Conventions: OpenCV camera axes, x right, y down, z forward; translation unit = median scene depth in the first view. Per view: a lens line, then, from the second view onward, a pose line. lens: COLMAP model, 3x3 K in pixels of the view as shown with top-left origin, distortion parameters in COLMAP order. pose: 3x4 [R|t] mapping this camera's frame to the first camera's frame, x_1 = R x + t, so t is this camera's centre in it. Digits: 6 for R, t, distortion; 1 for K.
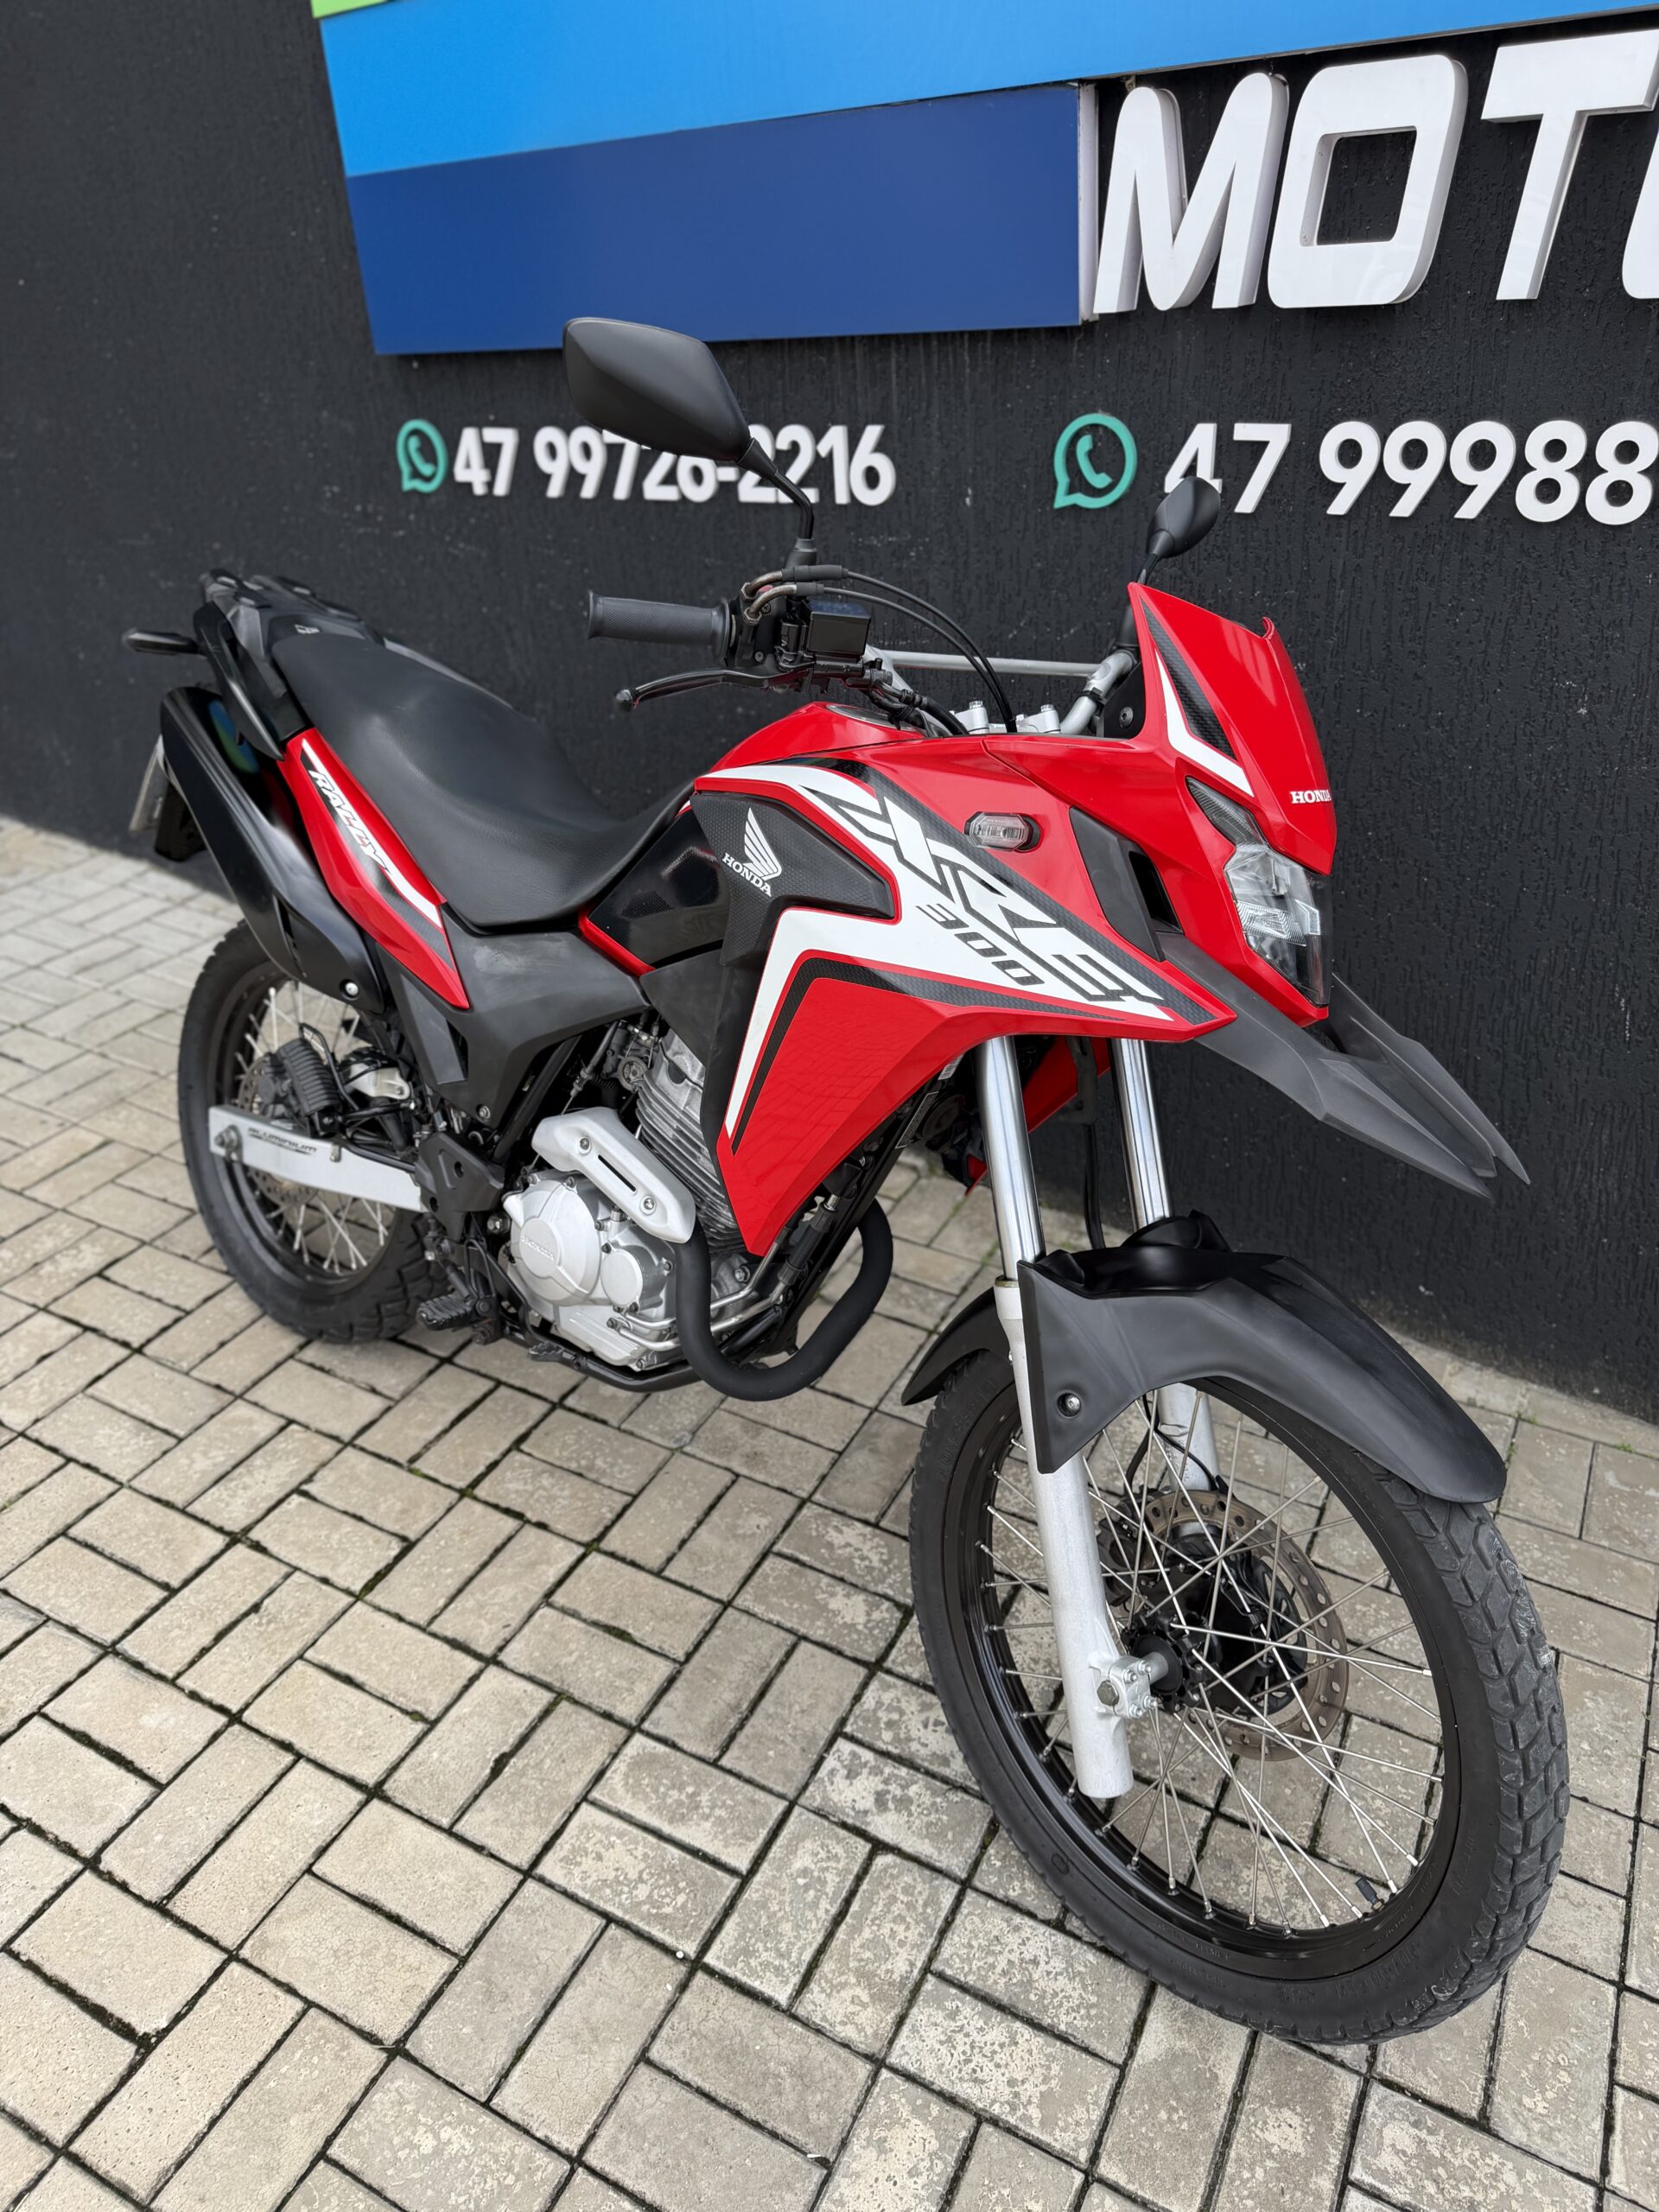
lens RADIAL K [[1560.2, 0, 831.1], [0, 1560.2, 1107.8], [0, 0, 1]] dist [0.001279, -0.006909]
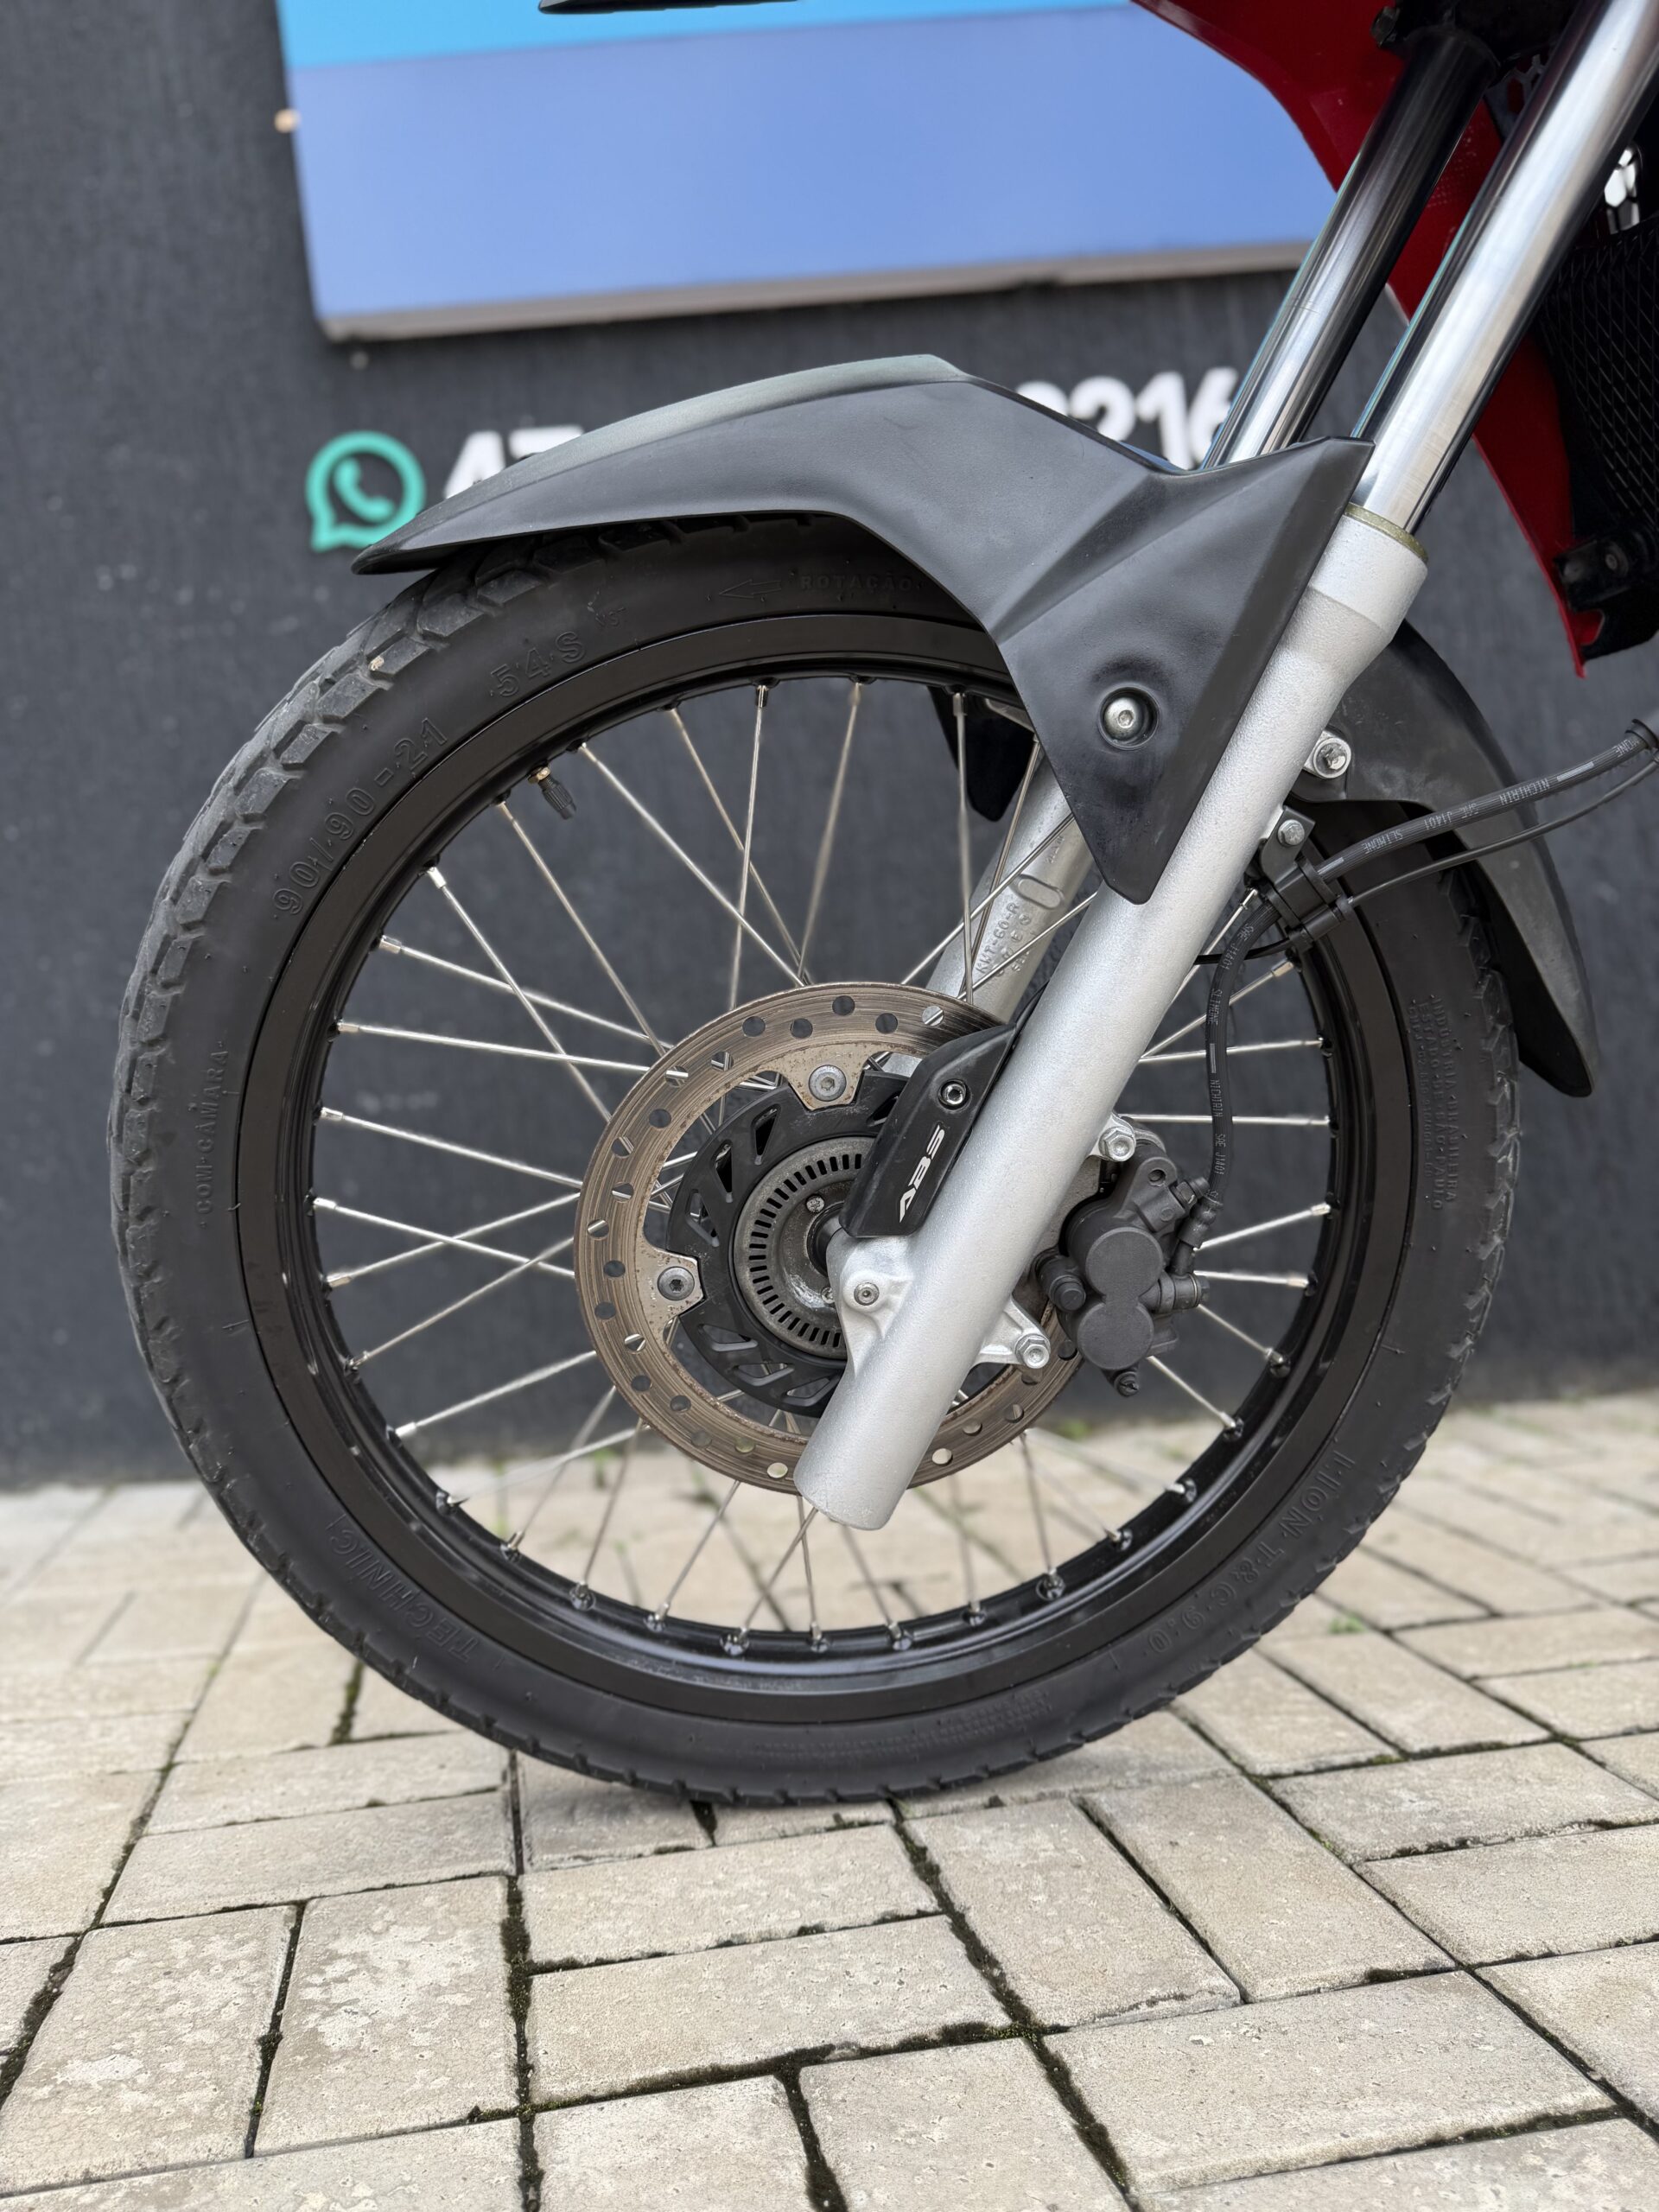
lens RADIAL K [[1597.0, 0, 824.1], [0, 1597.0, 1109.2], [0, 0, 1]] dist [-0.012209, 0.003942]
pose [[0.765920, -0.044087, 0.641423, -0.888164], [0.363680, 0.852409, -0.375680, 0.150681], [-0.530192, 0.521014, 0.668910, 1.024441]]
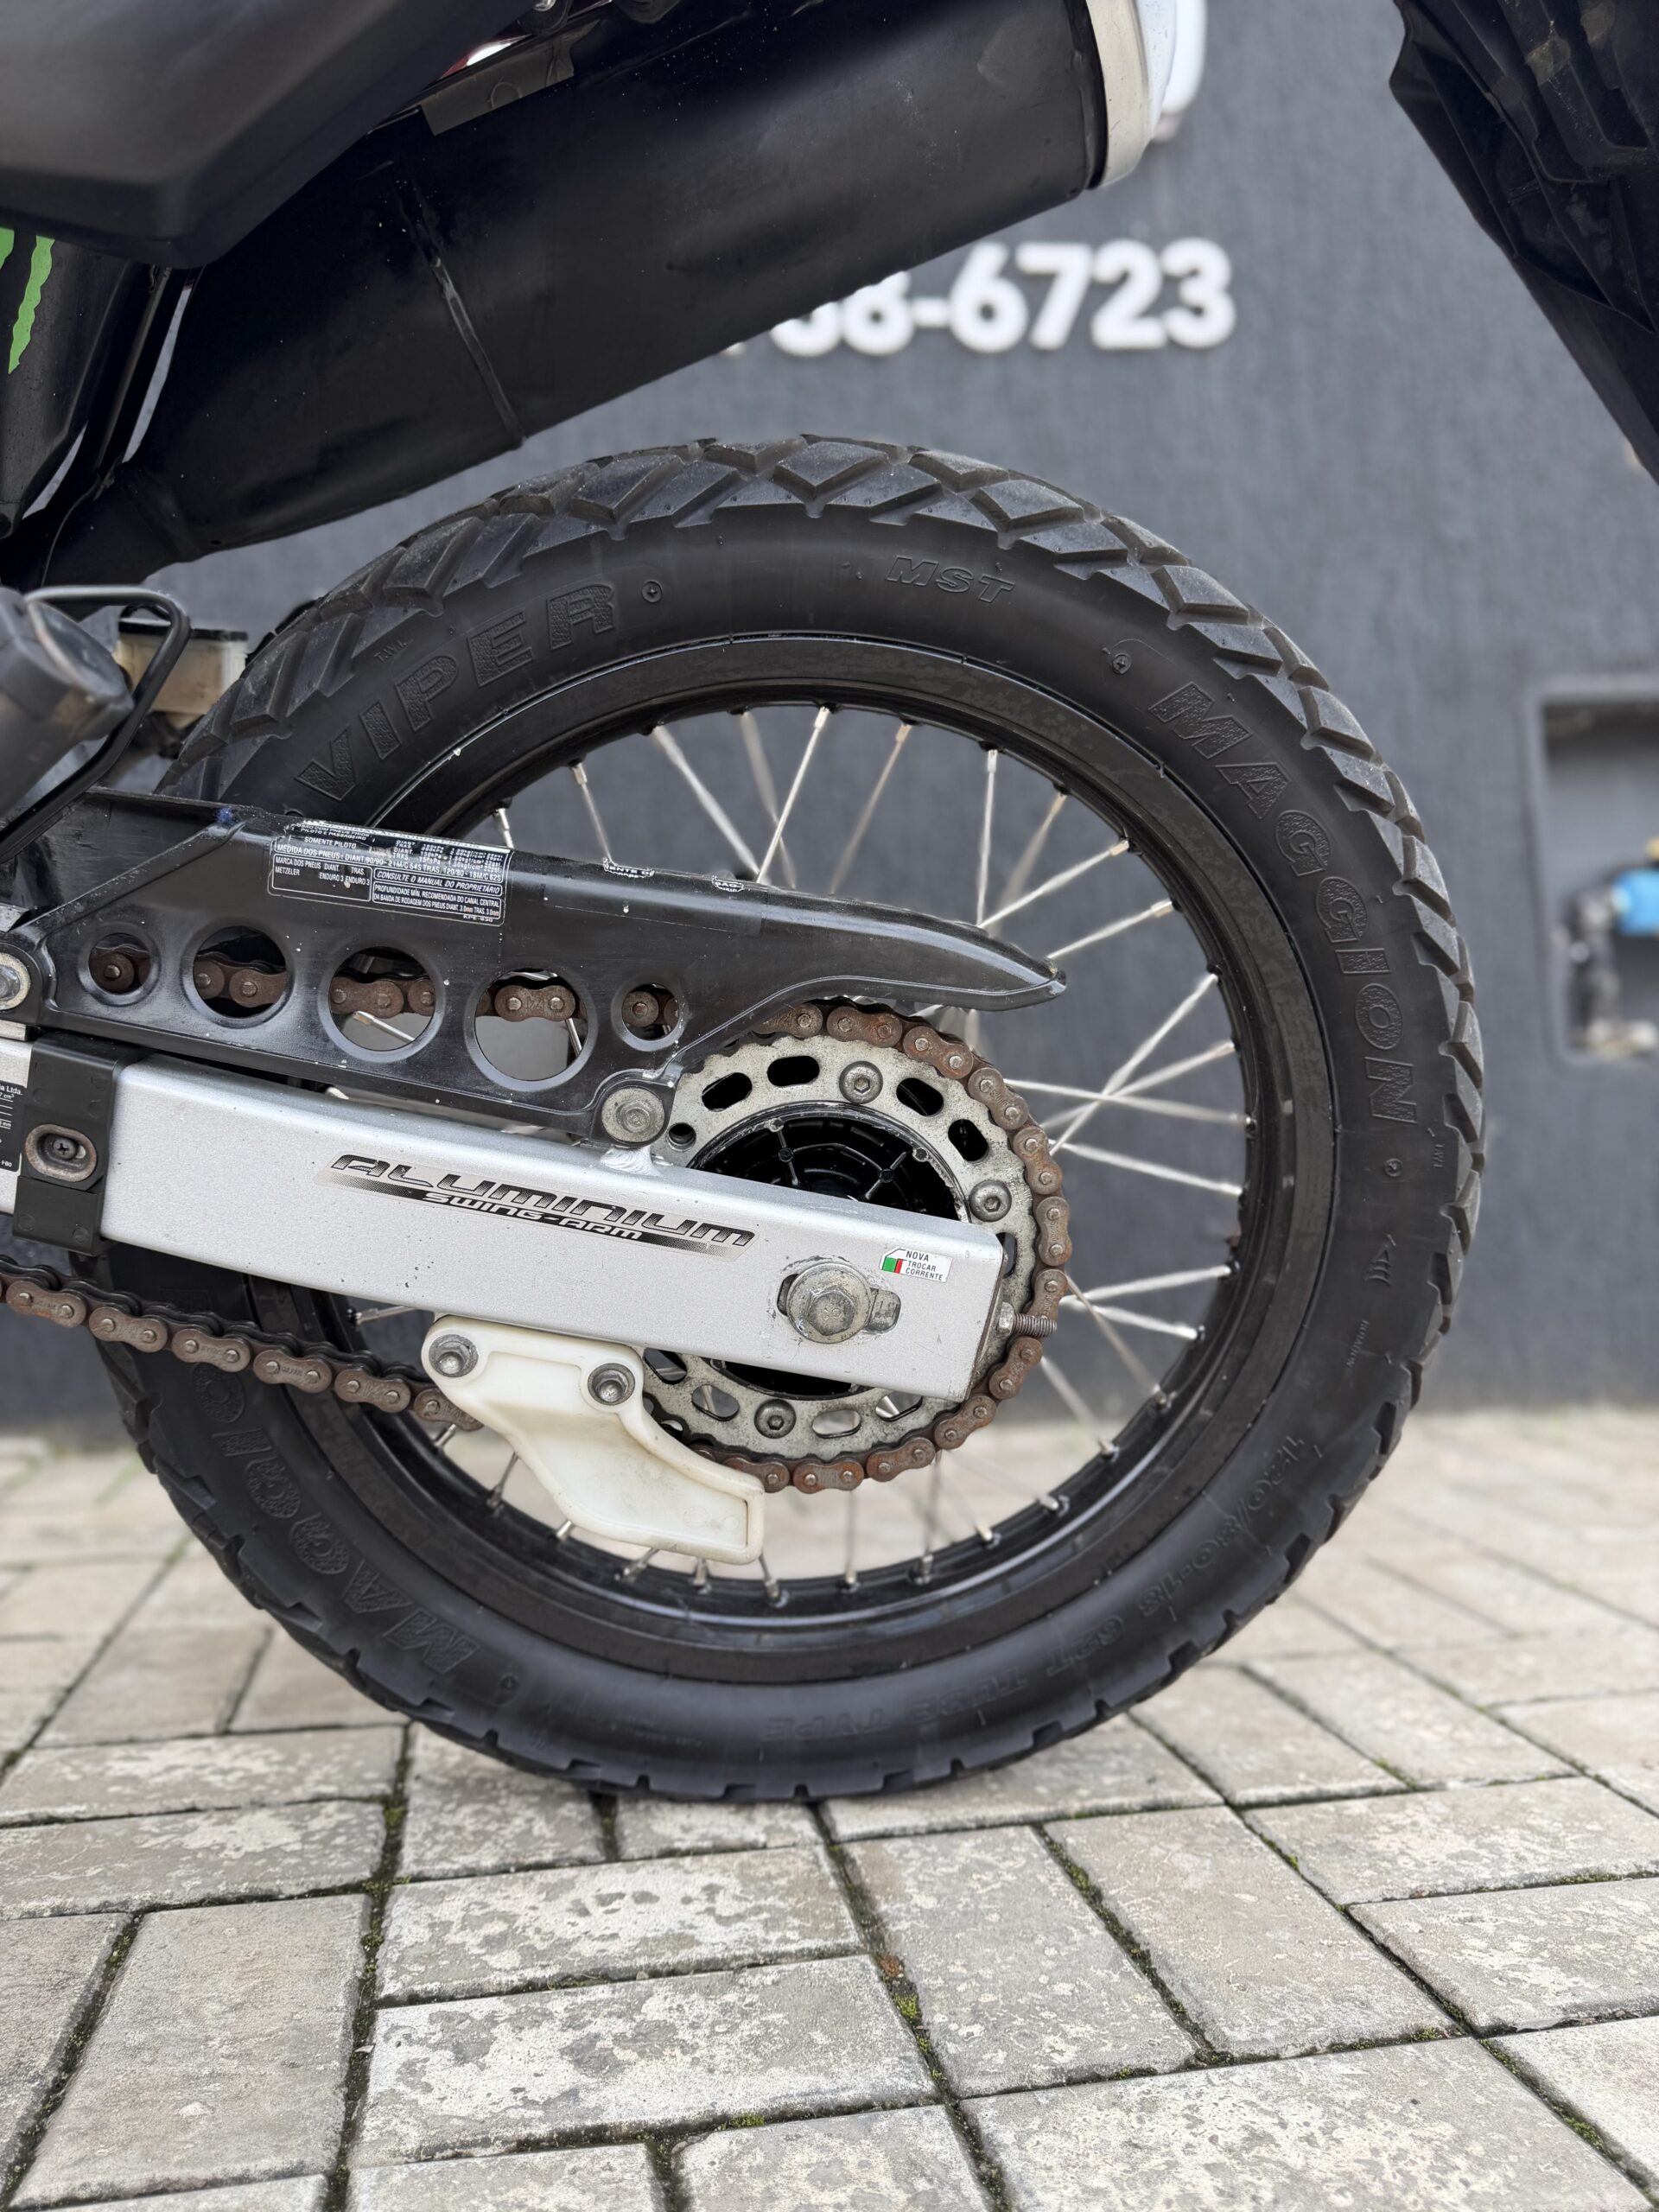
lens RADIAL K [[1592.4, 0, 828.8], [0, 1592.4, 1109.6], [0, 0, 1]] dist [-0.005743, -0.000659]
pose [[0.772058, 0.002961, 0.635545, -0.144117], [0.325885, 0.856678, -0.399876, 0.424975], [-0.545642, 0.515843, 0.660440, 0.650531]]
